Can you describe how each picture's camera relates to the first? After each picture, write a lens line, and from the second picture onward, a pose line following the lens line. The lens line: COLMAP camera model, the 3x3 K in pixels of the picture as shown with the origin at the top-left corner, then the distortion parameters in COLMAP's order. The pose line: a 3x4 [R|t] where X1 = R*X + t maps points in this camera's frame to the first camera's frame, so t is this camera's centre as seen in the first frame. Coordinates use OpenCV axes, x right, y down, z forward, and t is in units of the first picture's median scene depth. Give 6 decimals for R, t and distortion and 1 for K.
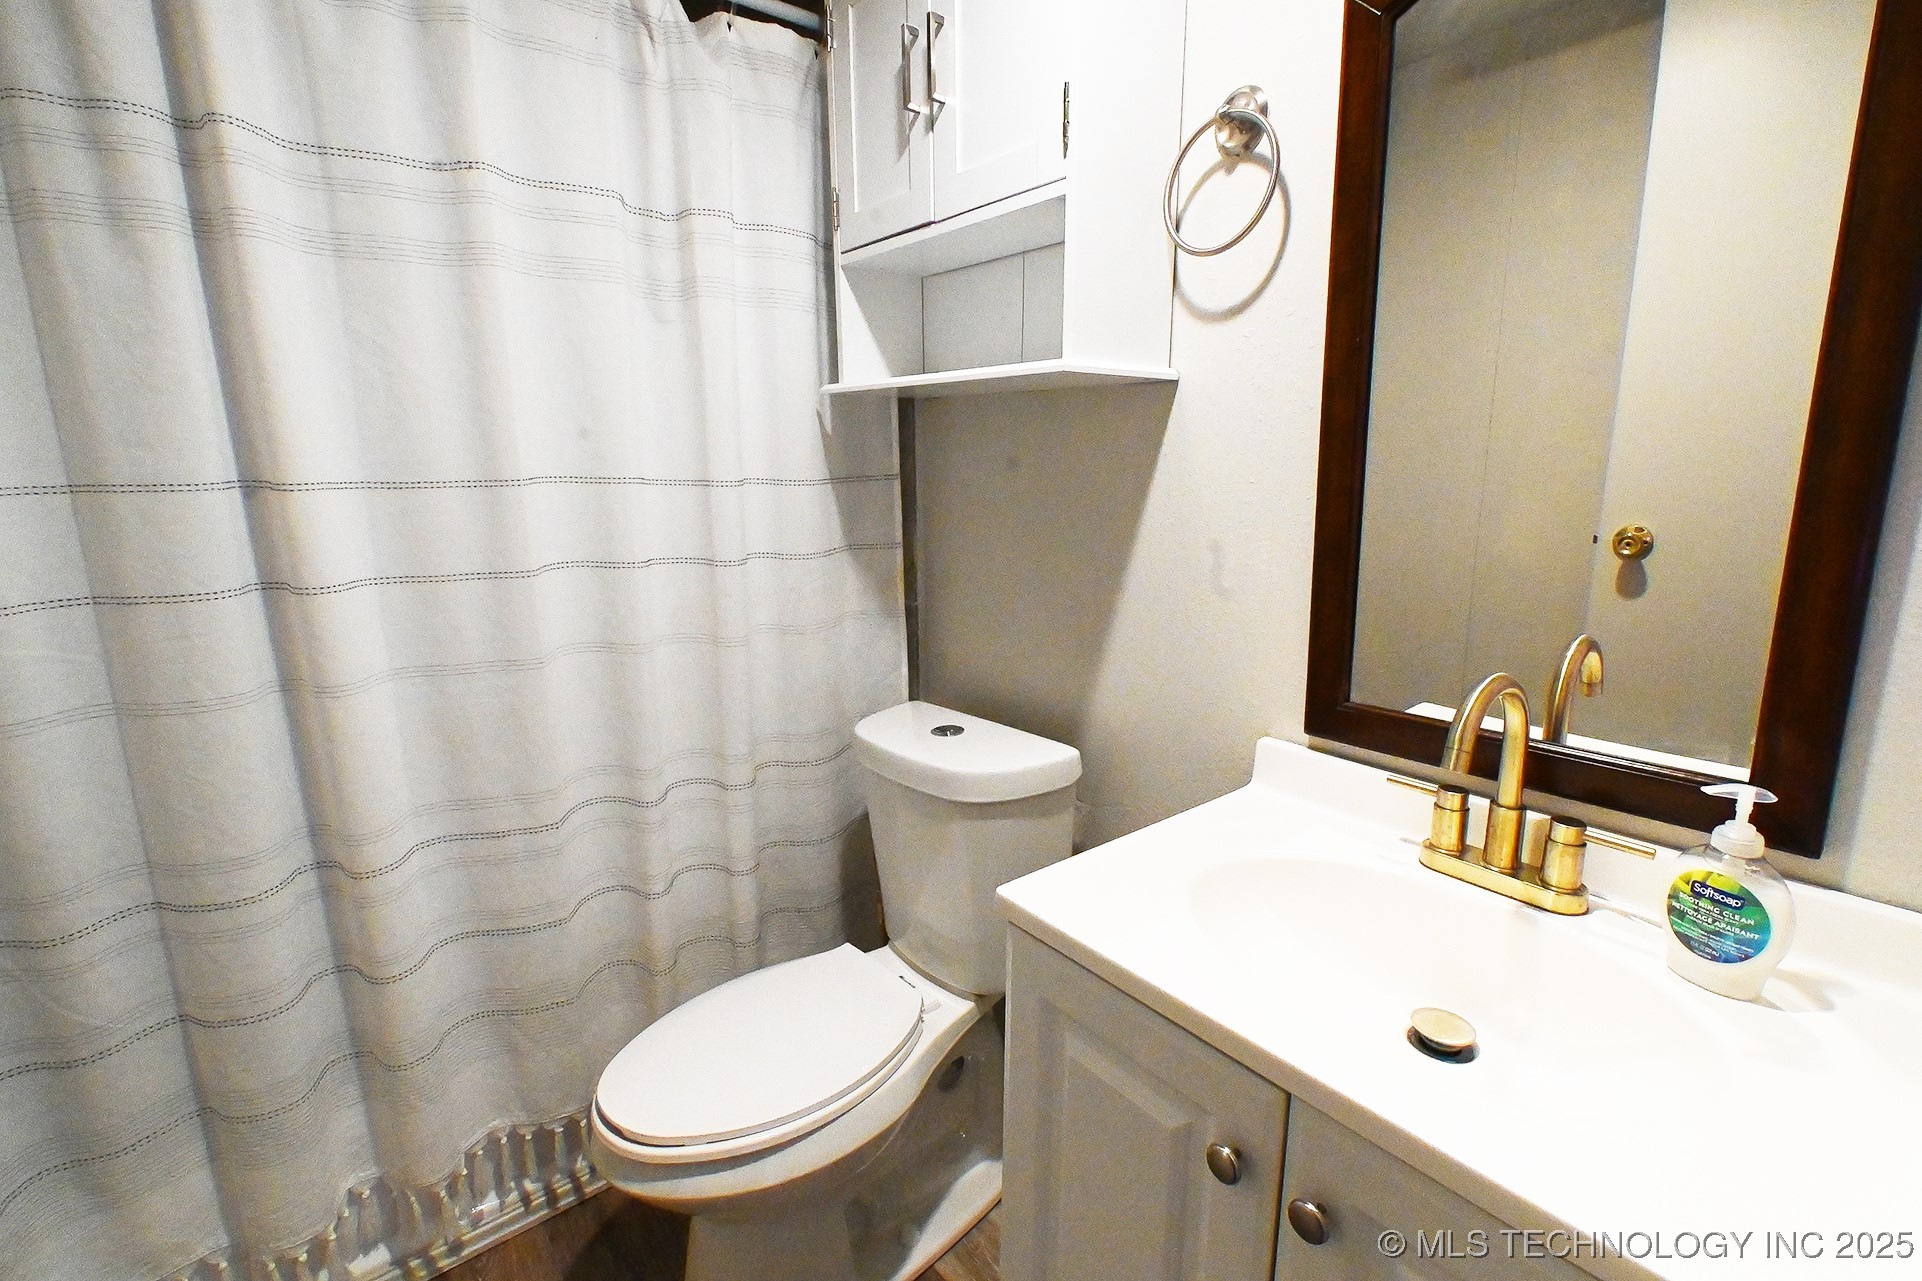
lens RADIAL K [[880.8, 0, 976.2], [0, 880.8, 638.4], [0, 0, 1]] dist [0.012467, -0.005074]
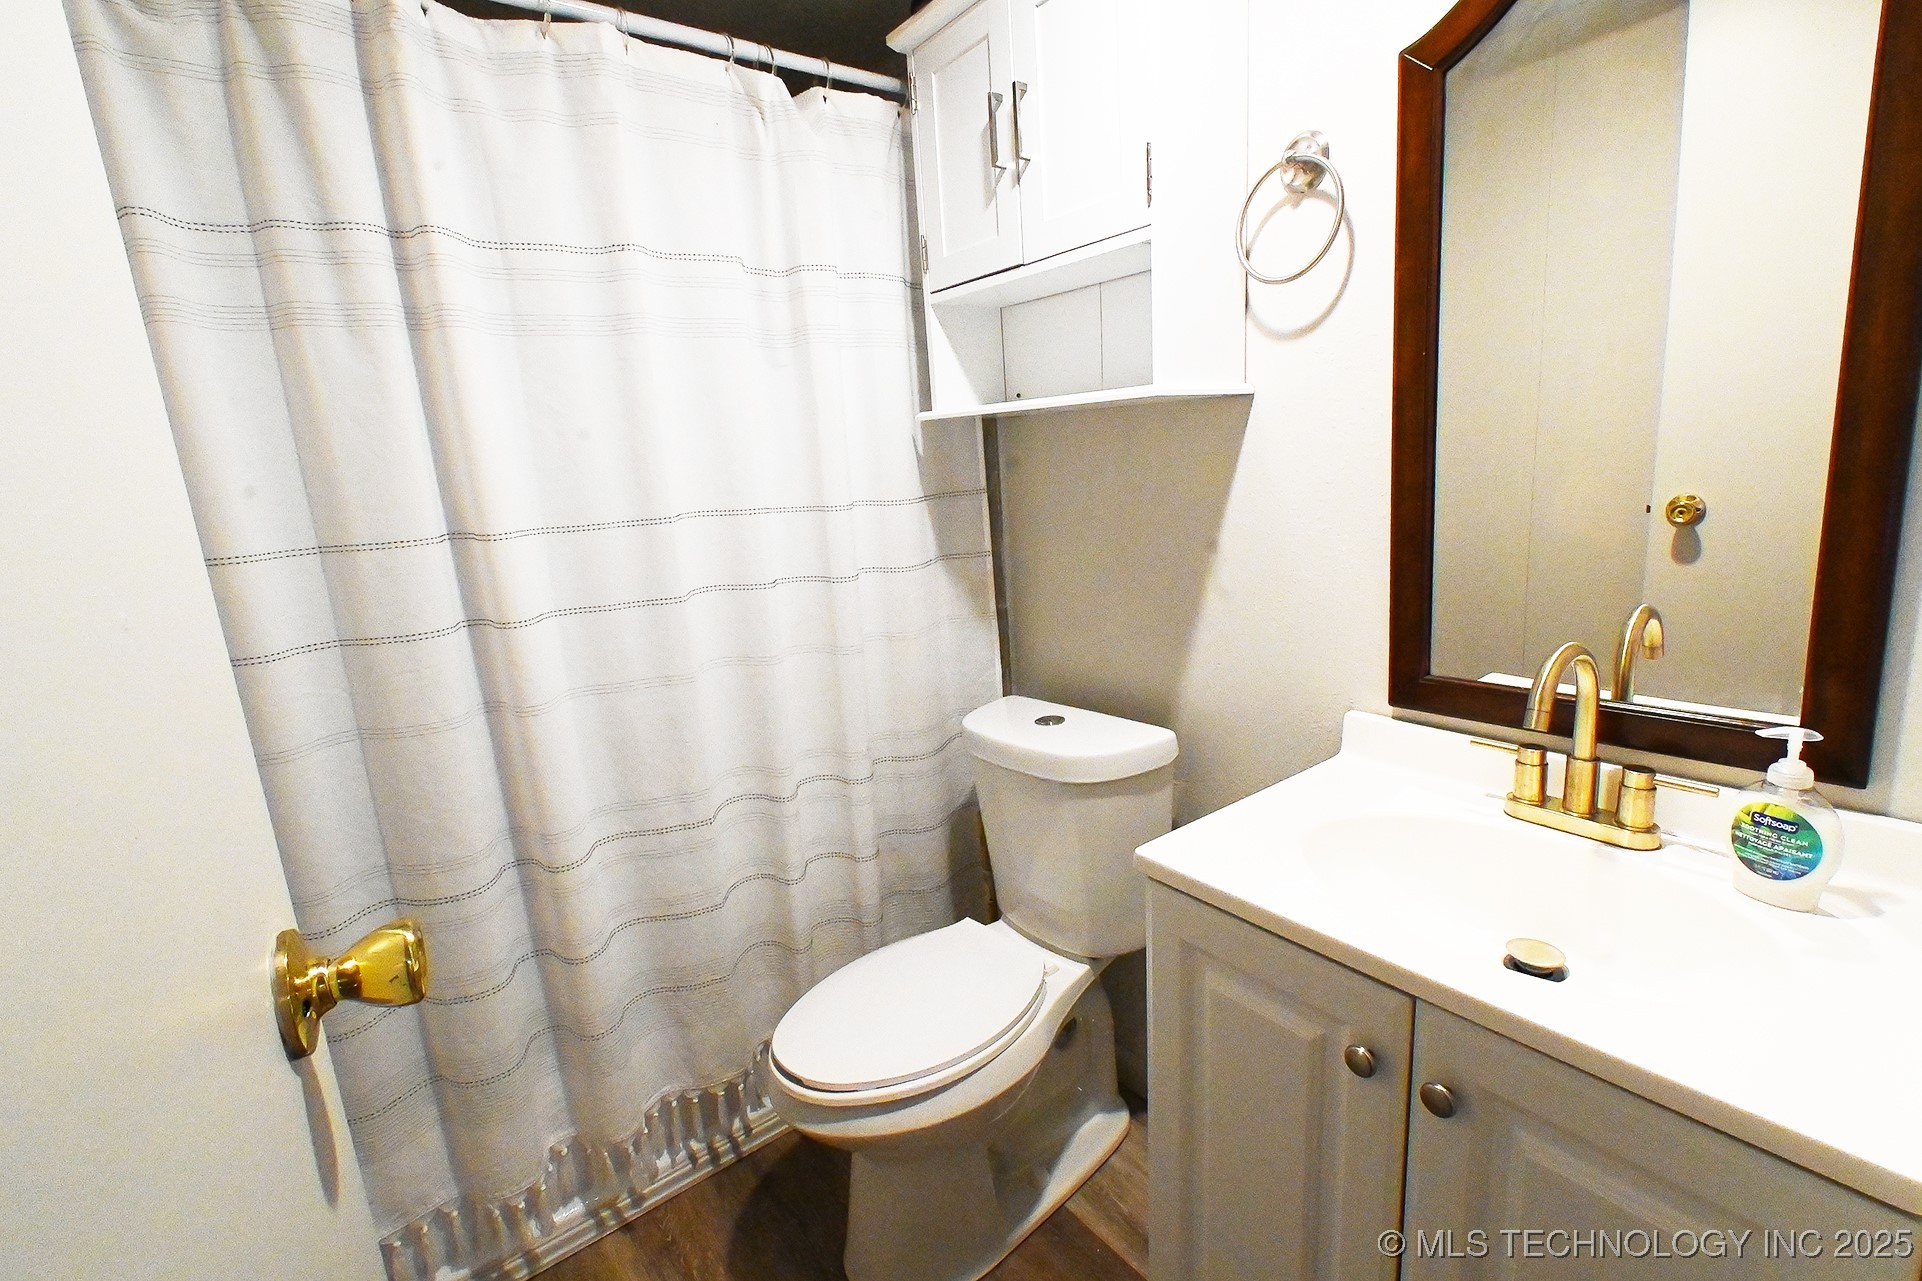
lens RADIAL K [[880.8, 0, 976.2], [0, 880.8, 638.4], [0, 0, 1]] dist [0.012467, -0.005074]
pose [[0.997753, -0.052460, -0.041683, -0.087899], [0.052605, 0.998613, 0.002373, -0.006235], [0.041500, -0.004561, 0.999128, -0.121360]]
